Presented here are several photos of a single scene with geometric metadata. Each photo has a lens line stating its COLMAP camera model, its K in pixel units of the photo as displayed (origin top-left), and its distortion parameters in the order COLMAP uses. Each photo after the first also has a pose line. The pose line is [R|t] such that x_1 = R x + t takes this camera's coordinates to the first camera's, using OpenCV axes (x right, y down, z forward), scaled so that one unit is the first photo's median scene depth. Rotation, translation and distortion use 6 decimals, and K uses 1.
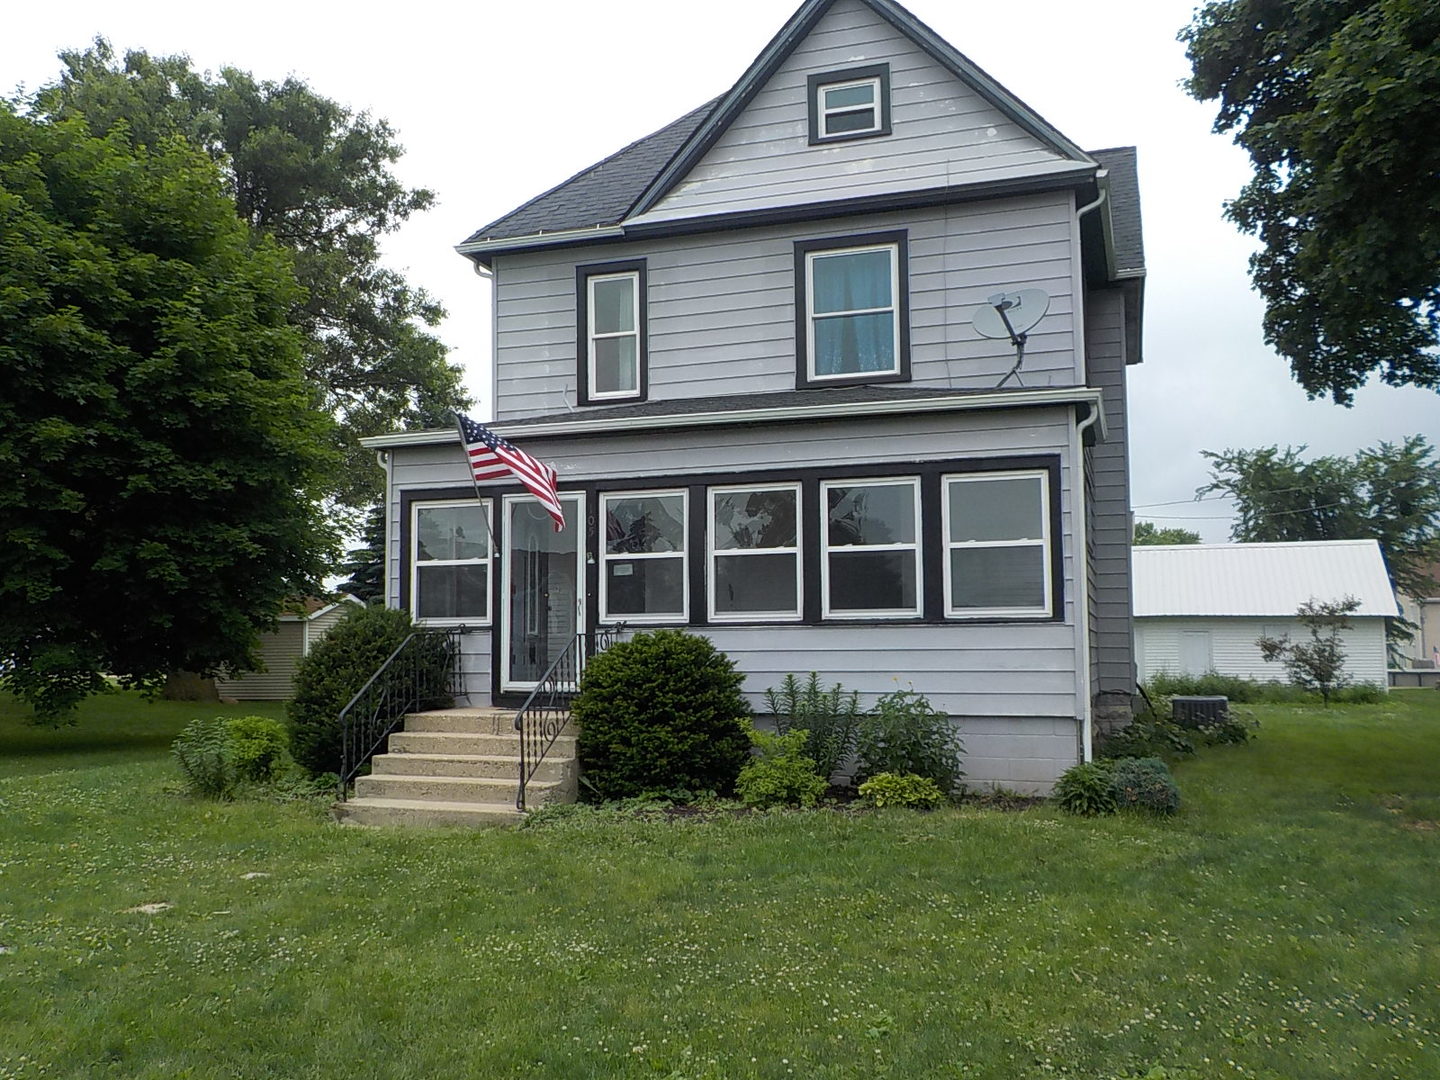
lens RADIAL K [[1341.2, 0, 720.0], [0, 1341.2, 540.0], [0, 0, 1]] dist [0.005191, 0.001141]
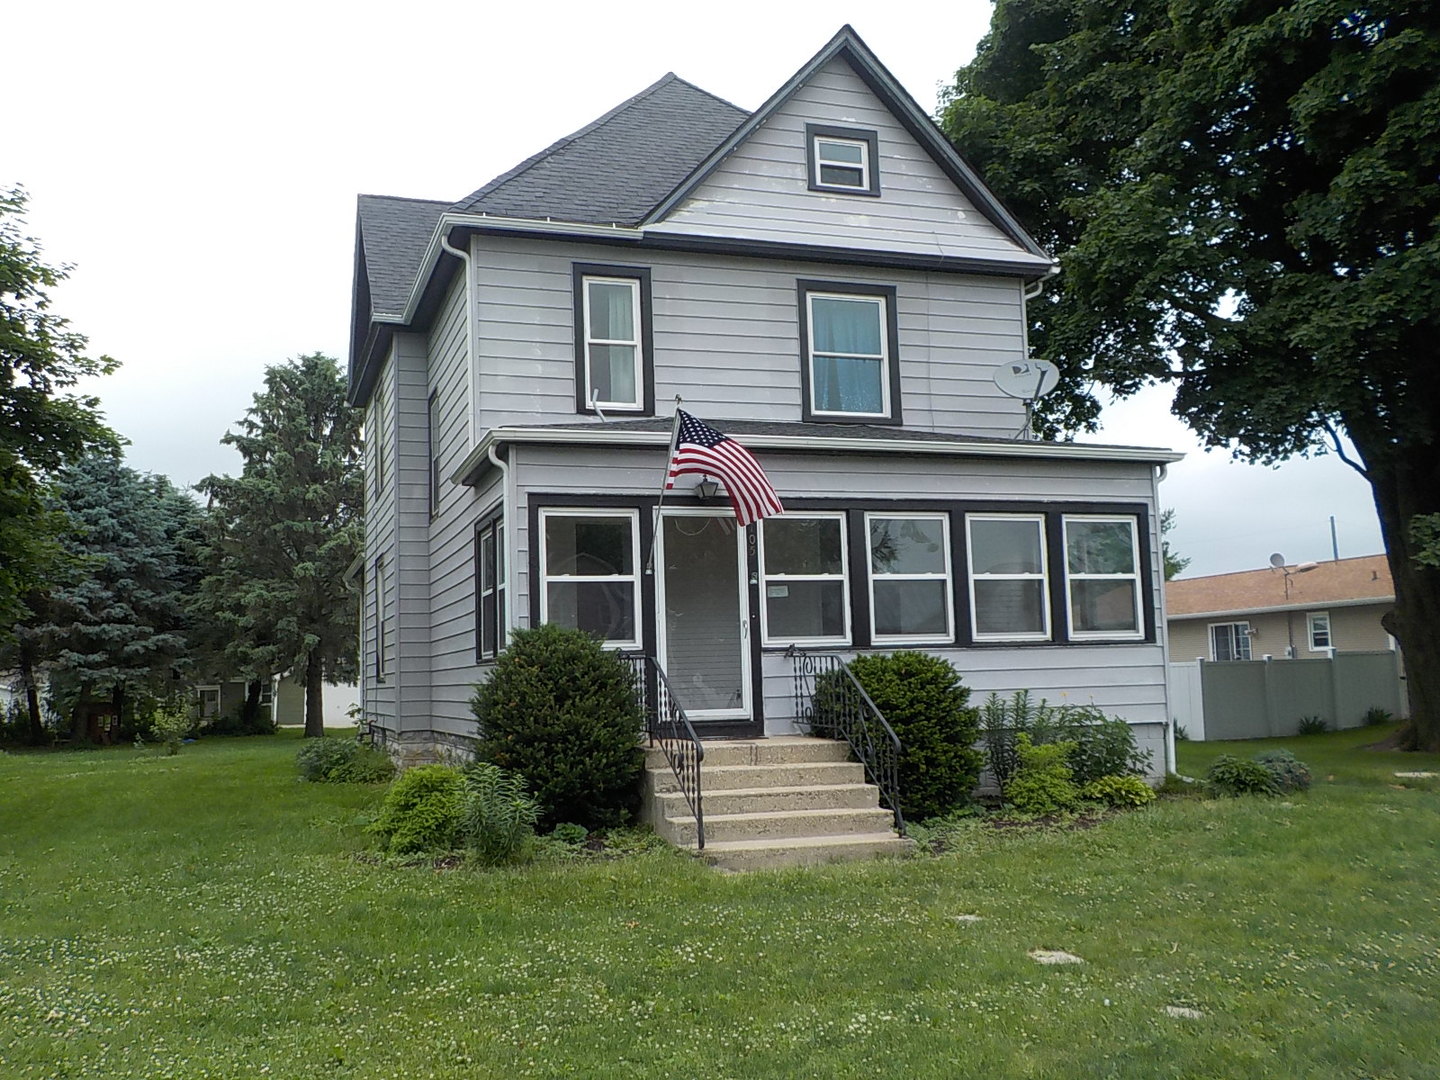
lens RADIAL K [[1316.6, 0, 720.0], [0, 1316.6, 540.0], [0, 0, 1]] dist [0.005613, -0.006938]
pose [[0.792164, 0.048700, 0.608362, -0.620191], [-0.029649, 0.998705, -0.041342, 0.023198], [-0.609587, 0.014712, 0.792582, 0.242301]]
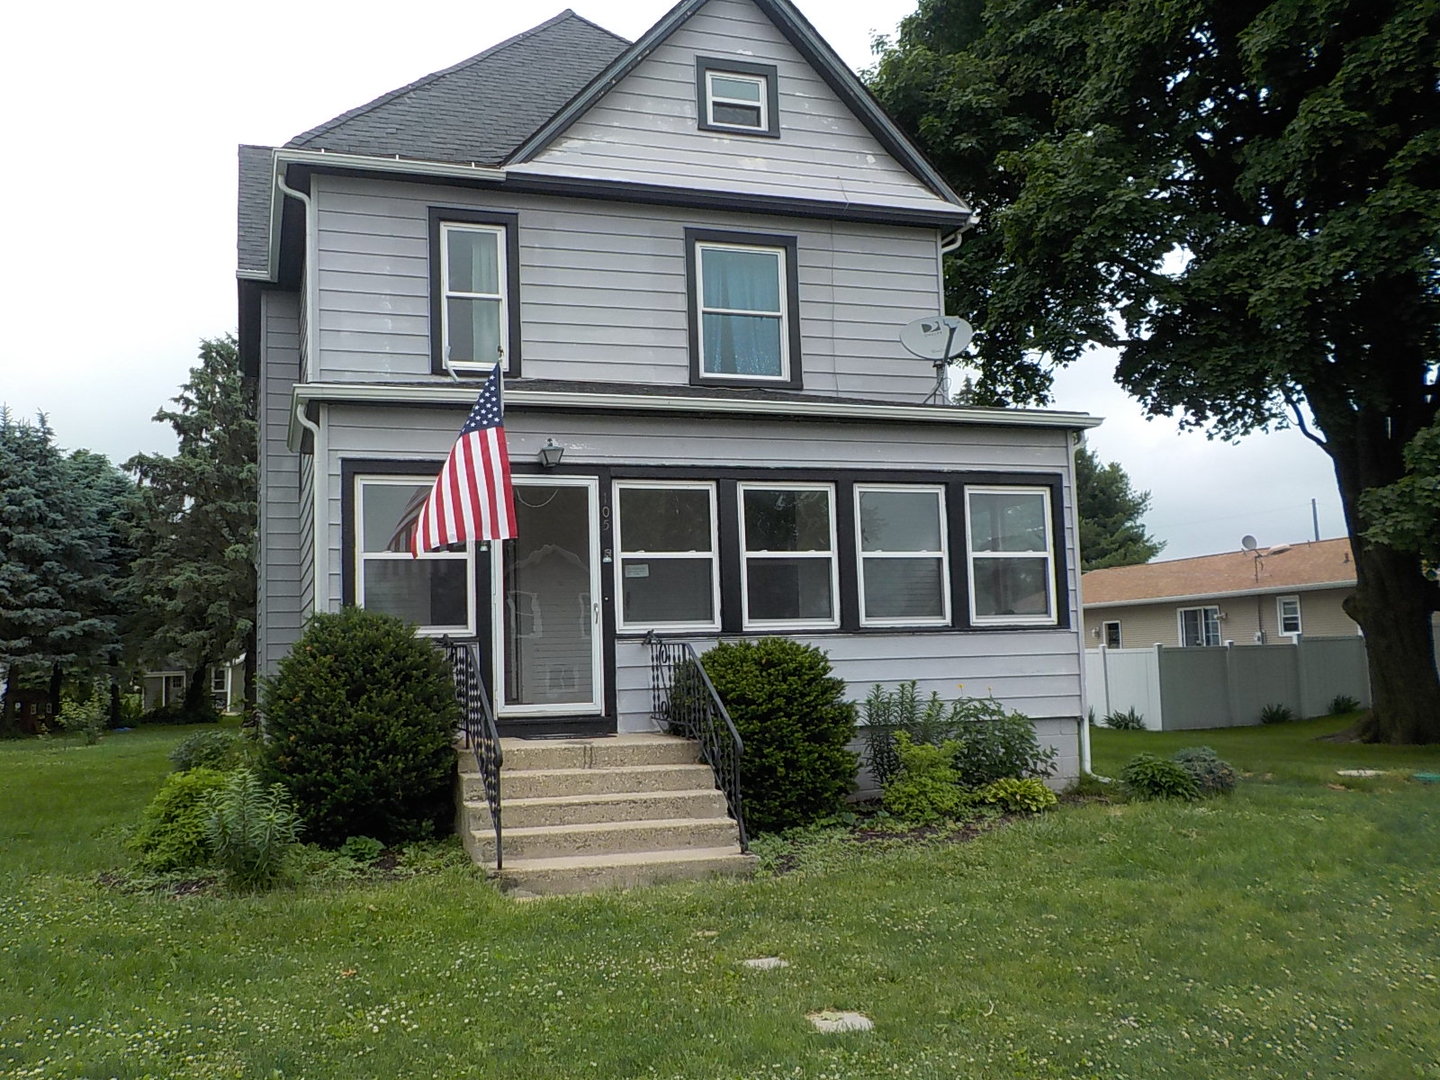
lens RADIAL K [[1316.6, 0, 720.0], [0, 1316.6, 540.0], [0, 0, 1]] dist [0.005613, -0.006938]
pose [[0.789903, 0.041731, 0.611811, -0.496019], [-0.029563, 0.999113, -0.029979, 0.023719], [-0.612519, 0.005594, 0.790436, 0.266882]]
